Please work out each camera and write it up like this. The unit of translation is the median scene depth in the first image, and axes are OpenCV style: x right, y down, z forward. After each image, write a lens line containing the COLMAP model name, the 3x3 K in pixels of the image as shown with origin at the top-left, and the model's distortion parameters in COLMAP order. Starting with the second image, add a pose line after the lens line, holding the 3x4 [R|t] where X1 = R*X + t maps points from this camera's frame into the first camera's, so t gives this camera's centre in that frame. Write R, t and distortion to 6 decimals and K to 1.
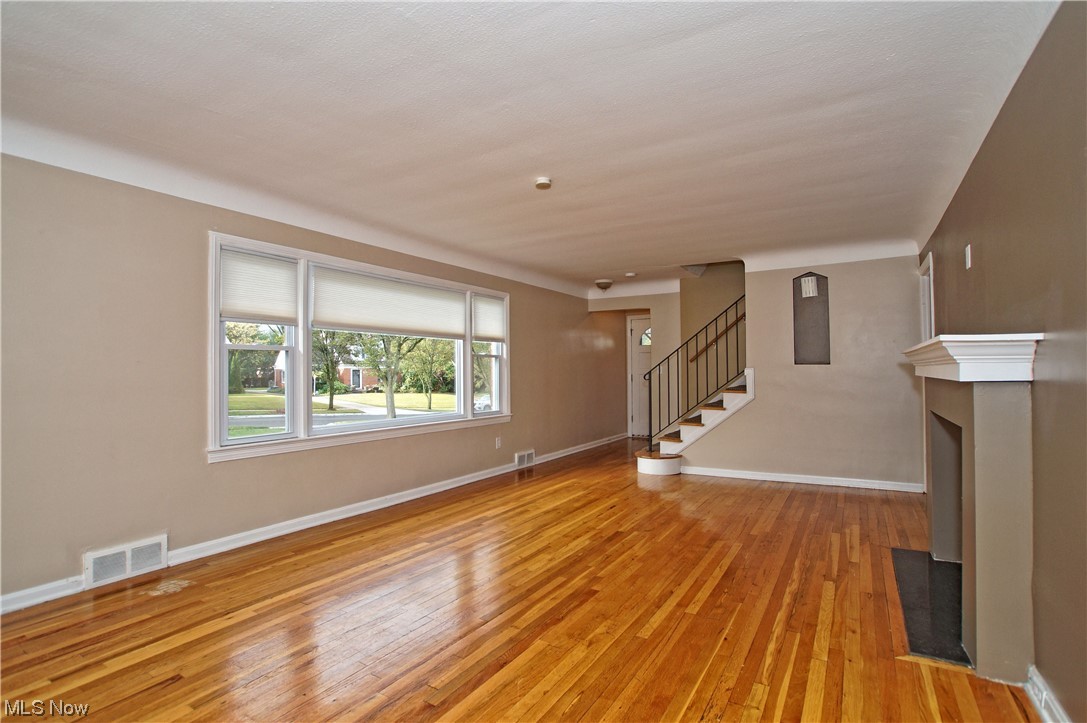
lens RADIAL K [[525.6, 0, 549.6], [0, 525.6, 364.4], [0, 0, 1]] dist [-0.032561, 0.001438]
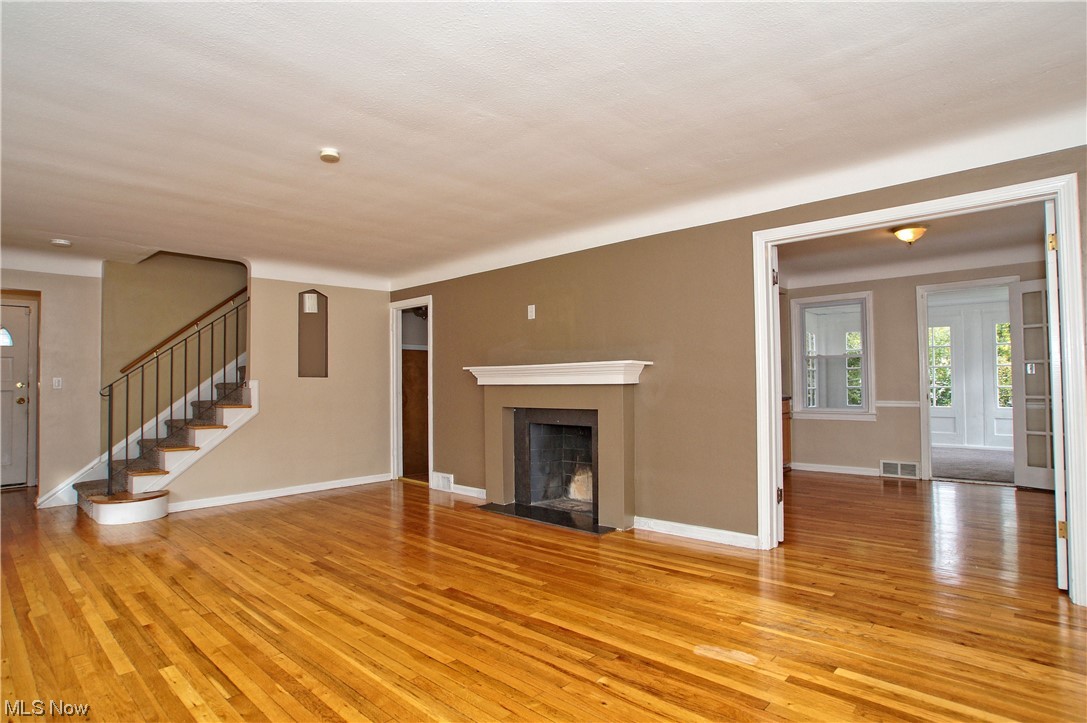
lens RADIAL K [[575.6, 0, 543.4], [0, 575.6, 361.8], [0, 0, 1]] dist [-0.070651, 0.047628]
pose [[0.220309, 0.039699, 0.974622, -0.724764], [-0.001910, 0.999187, -0.040268, 0.020640], [-0.975428, 0.007010, 0.220206, 0.414145]]
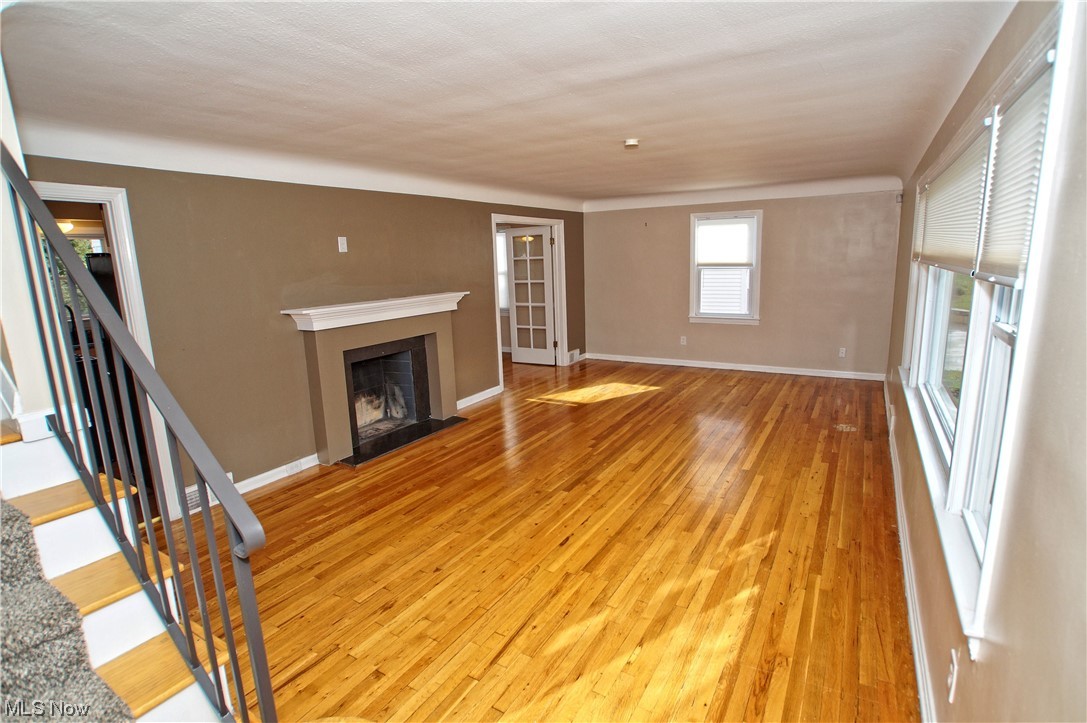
lens RADIAL K [[525.6, 0, 549.6], [0, 525.6, 364.4], [0, 0, 1]] dist [-0.032561, 0.001438]
pose [[-0.999264, 0.036569, 0.011575, 0.147234], [0.038062, 0.982691, 0.181301, -0.084607], [-0.004745, 0.181608, -0.983360, 1.917060]]
